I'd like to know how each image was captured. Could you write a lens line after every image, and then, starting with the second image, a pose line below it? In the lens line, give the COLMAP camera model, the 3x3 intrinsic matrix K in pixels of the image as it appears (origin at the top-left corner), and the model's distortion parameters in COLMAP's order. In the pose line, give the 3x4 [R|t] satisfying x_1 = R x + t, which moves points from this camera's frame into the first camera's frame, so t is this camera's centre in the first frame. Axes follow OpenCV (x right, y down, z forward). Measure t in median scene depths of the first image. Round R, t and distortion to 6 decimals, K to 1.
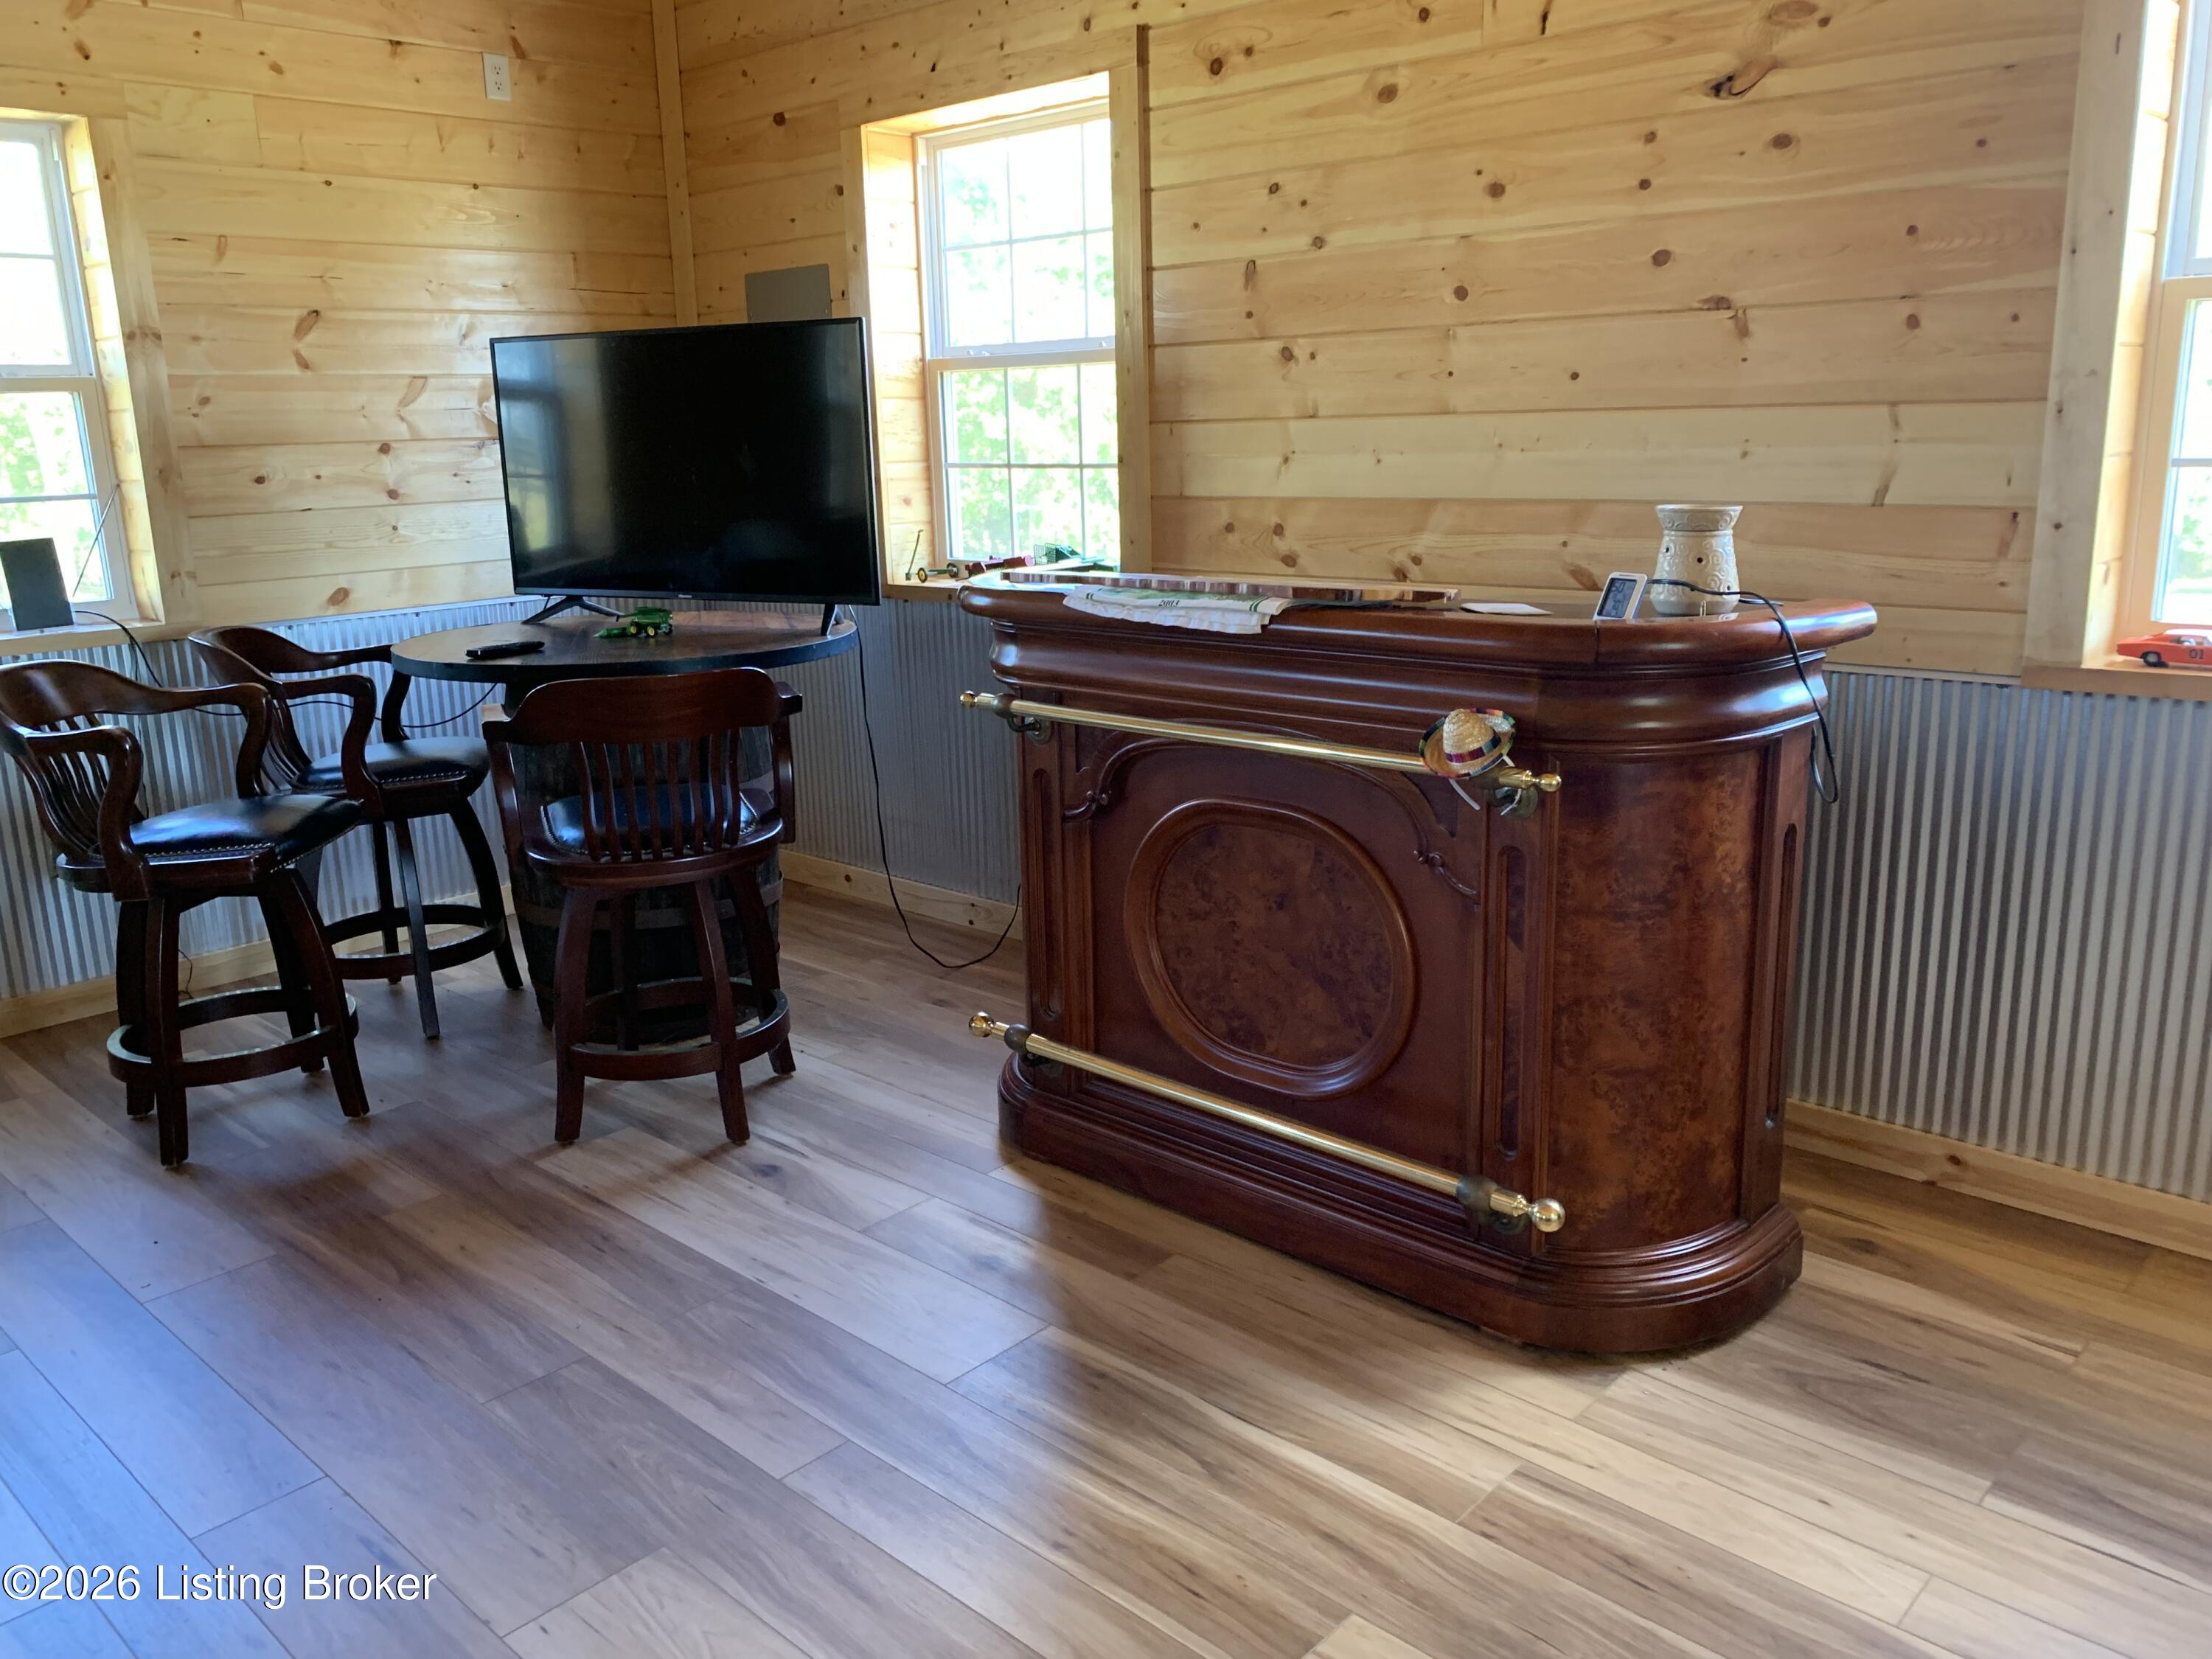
lens RADIAL K [[1689.9, 0, 1101.8], [0, 1689.9, 800.6], [0, 0, 1]] dist [-0.002103, -0.008367]
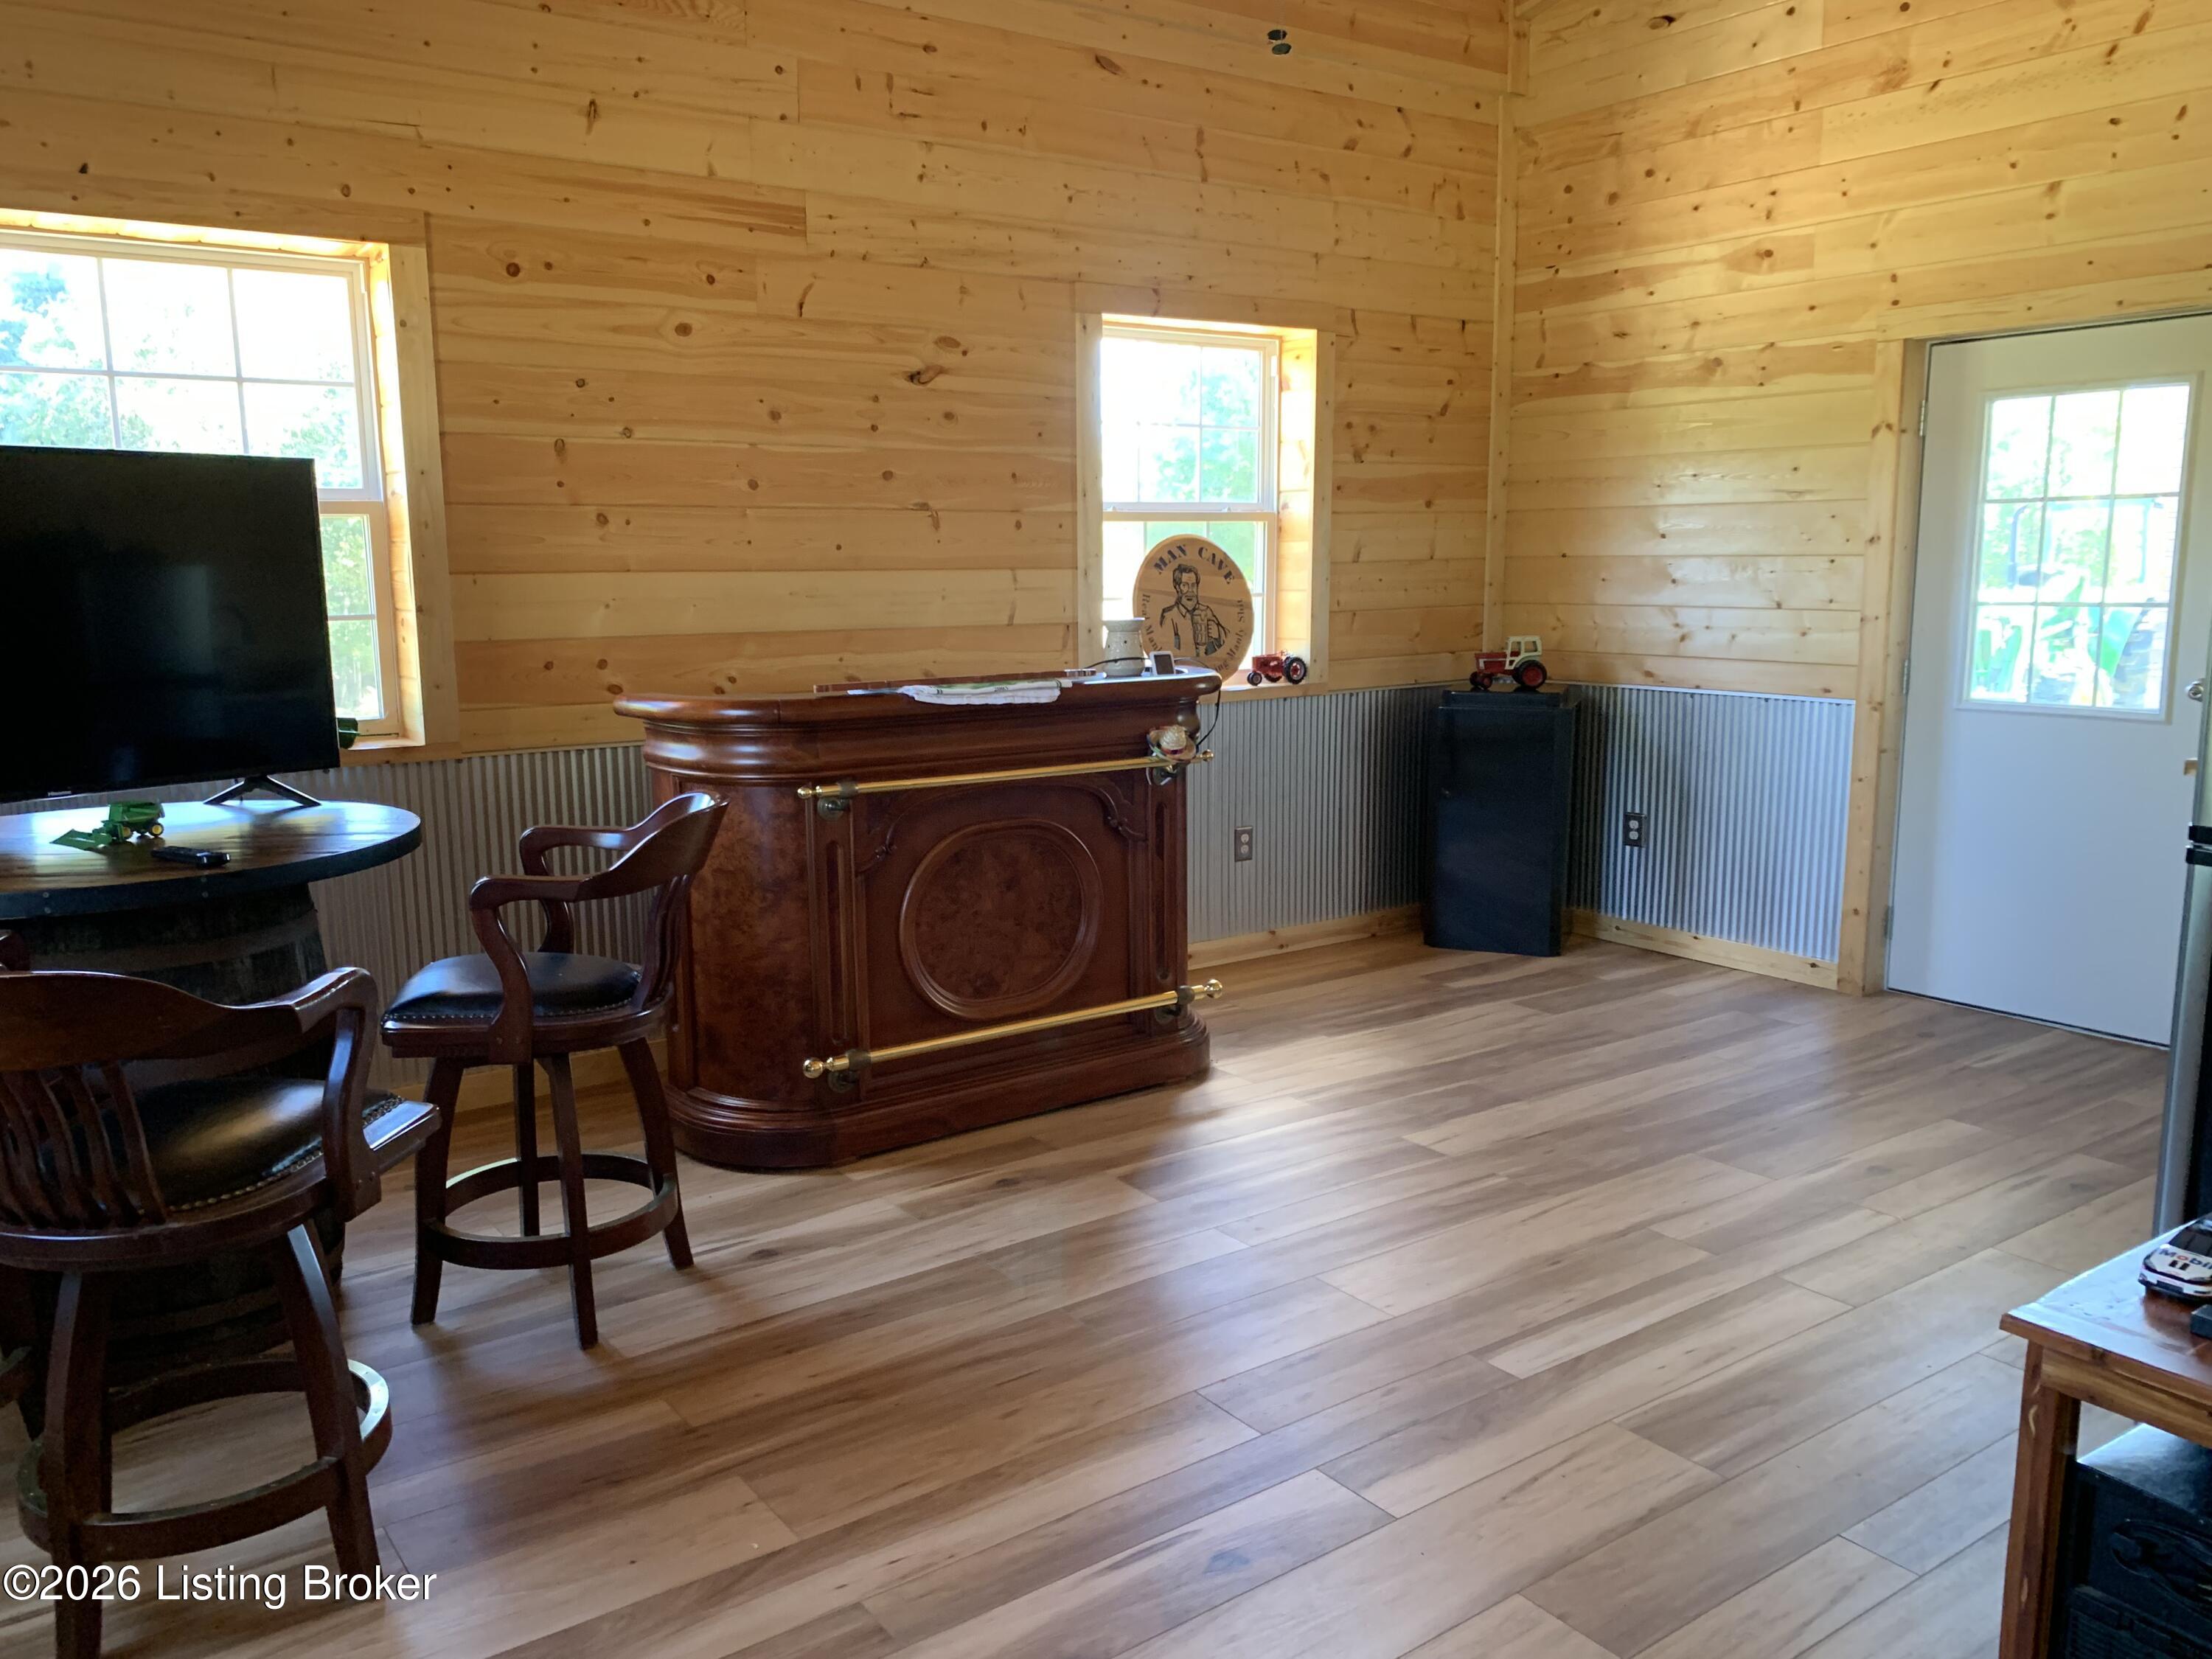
lens RADIAL K [[1665.2, 0, 1106.0], [0, 1665.2, 829.5], [0, 0, 1]] dist [0.003770, -0.008571]
pose [[0.192338, -0.129283, 0.972775, -1.126127], [0.219676, 0.971800, 0.085719, -0.082870], [-0.956425, 0.197209, 0.215314, 0.504719]]
